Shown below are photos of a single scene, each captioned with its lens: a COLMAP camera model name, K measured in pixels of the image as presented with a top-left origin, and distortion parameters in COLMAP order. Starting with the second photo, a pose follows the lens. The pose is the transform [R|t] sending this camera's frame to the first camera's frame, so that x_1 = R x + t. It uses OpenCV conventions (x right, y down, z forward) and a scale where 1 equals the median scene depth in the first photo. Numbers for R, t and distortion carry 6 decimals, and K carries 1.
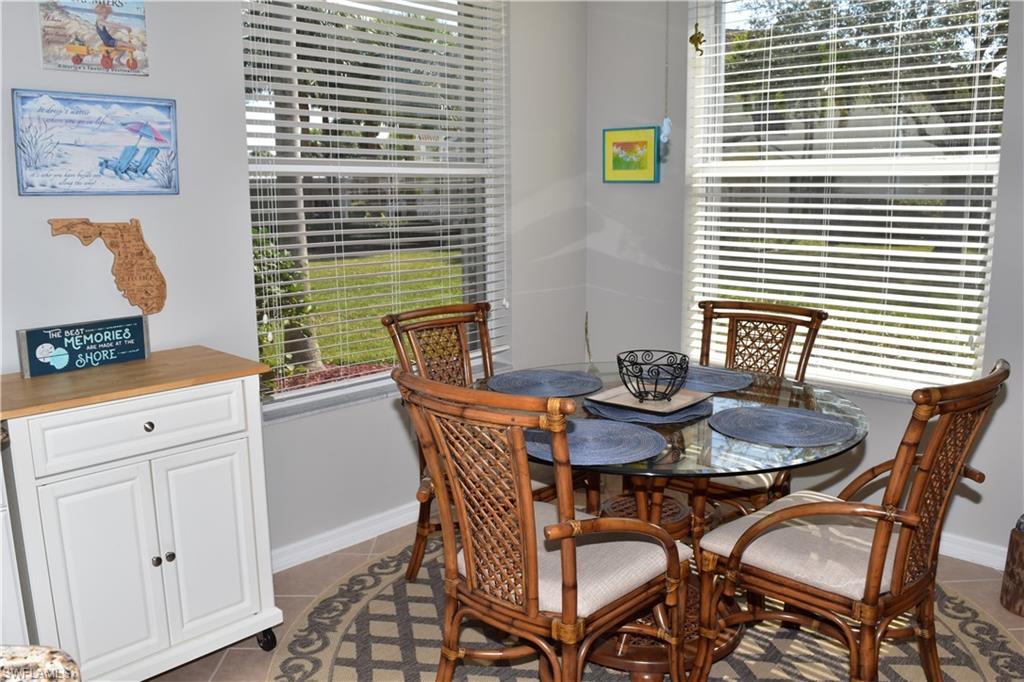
lens RADIAL K [[800.5, 0, 512.0], [0, 800.5, 341.0], [0, 0, 1]] dist [-0.093945, 0.020692]
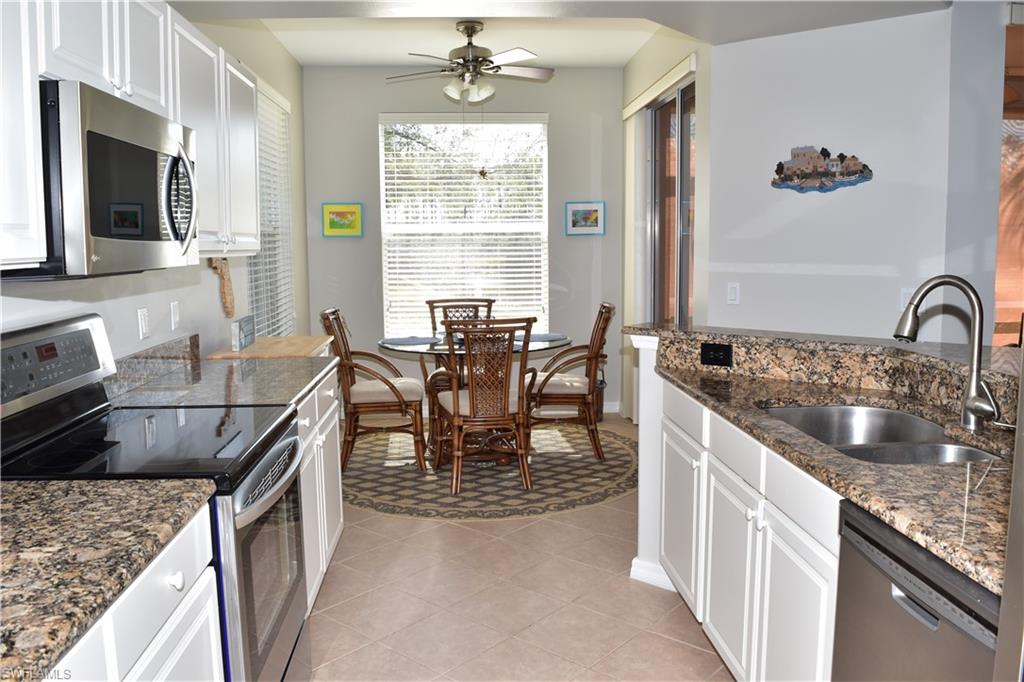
lens RADIAL K [[800.5, 0, 512.0], [0, 800.5, 341.0], [0, 0, 1]] dist [-0.093945, 0.020692]
pose [[0.675134, -0.088472, 0.732370, -0.990796], [0.139806, 0.990135, -0.009270, 0.087455], [-0.724326, 0.108648, 0.680843, -0.386531]]
